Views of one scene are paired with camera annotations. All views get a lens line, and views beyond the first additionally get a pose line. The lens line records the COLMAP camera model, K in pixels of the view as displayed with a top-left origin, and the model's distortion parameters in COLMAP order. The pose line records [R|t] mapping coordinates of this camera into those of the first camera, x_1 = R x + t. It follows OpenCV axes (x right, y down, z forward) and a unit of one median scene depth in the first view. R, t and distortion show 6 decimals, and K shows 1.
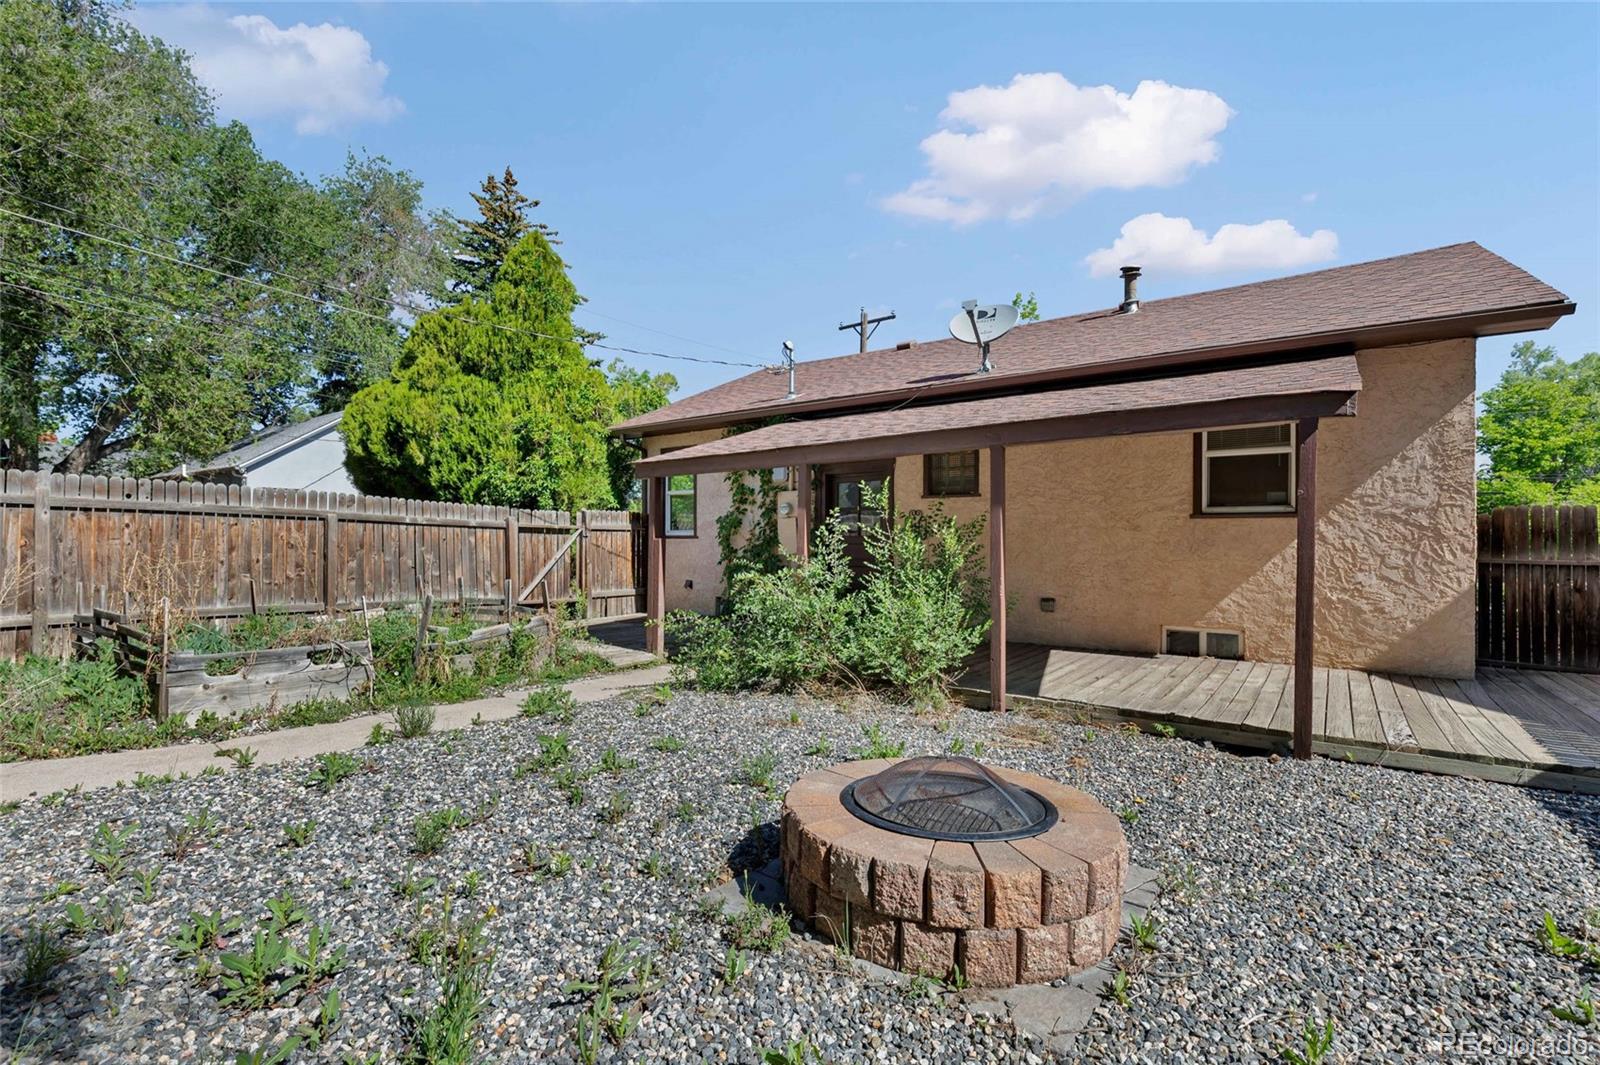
lens RADIAL K [[728.7, 0, 794.3], [0, 728.7, 540.9], [0, 0, 1]] dist [0.003924, -0.000246]
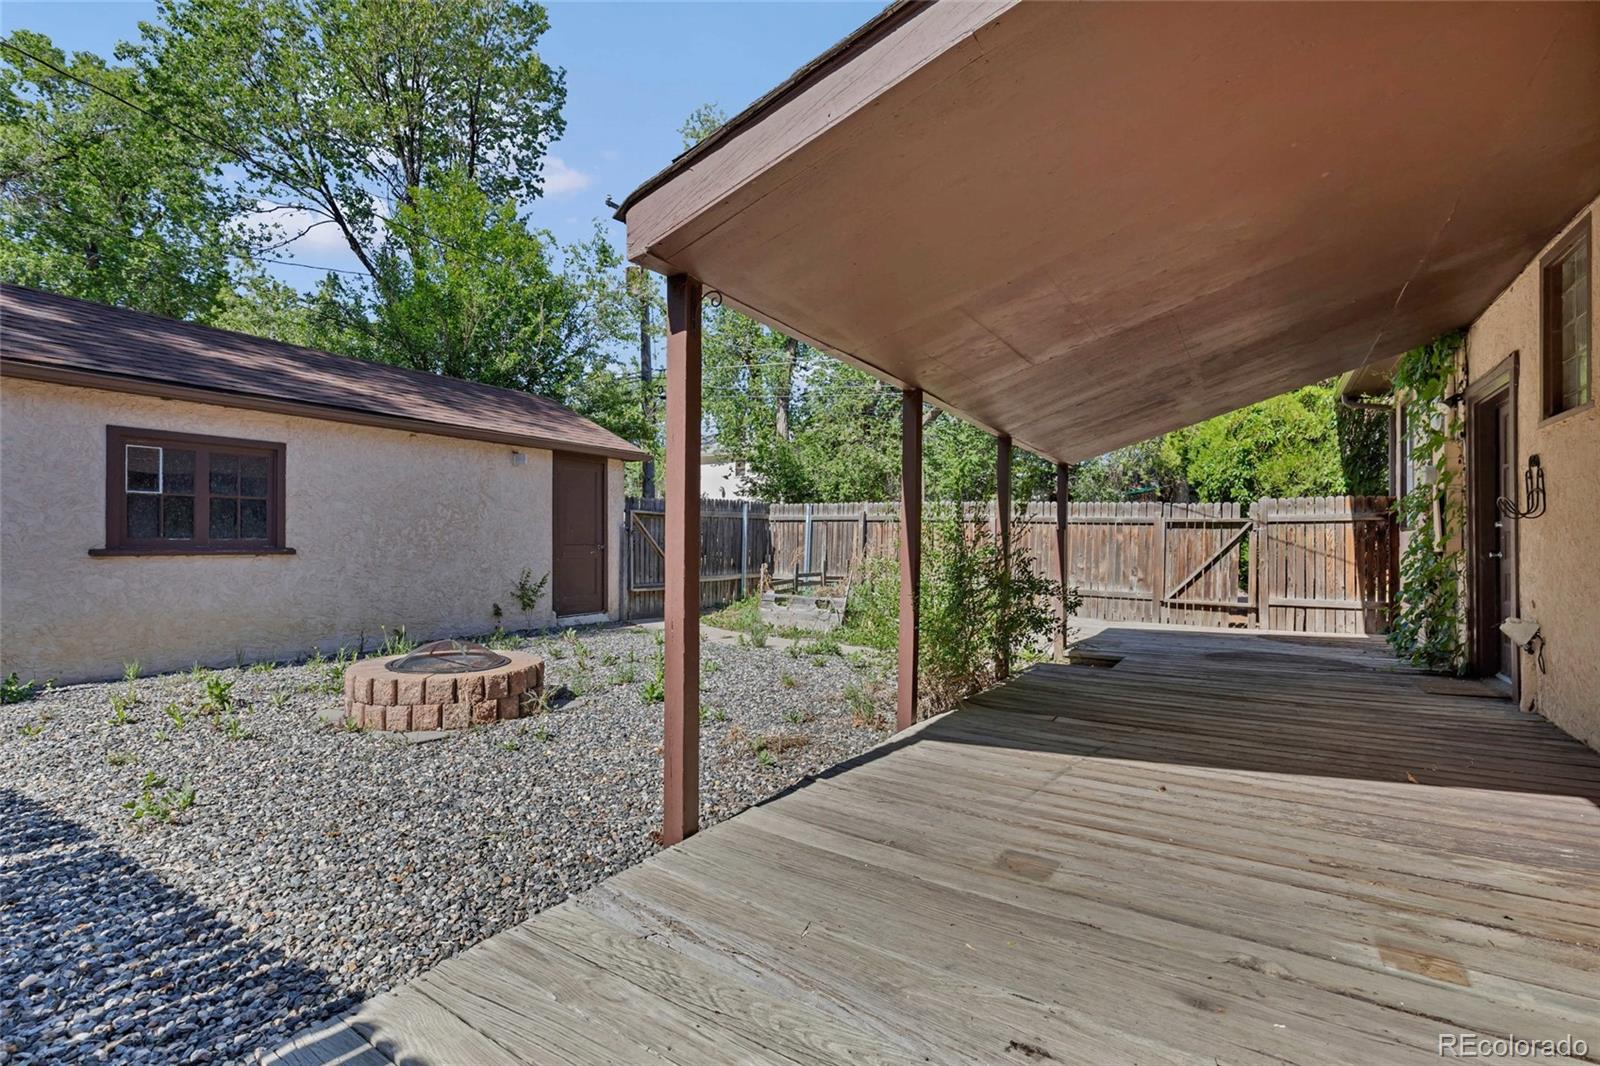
lens RADIAL K [[728.7, 0, 794.3], [0, 728.7, 541.4], [0, 0, 1]] dist [0.003924, -0.000246]
pose [[0.049745, -0.012351, -0.998686, 0.524997], [-0.001939, 0.999920, -0.012462, 0.017917], [0.998760, 0.002556, 0.049717, 0.431865]]
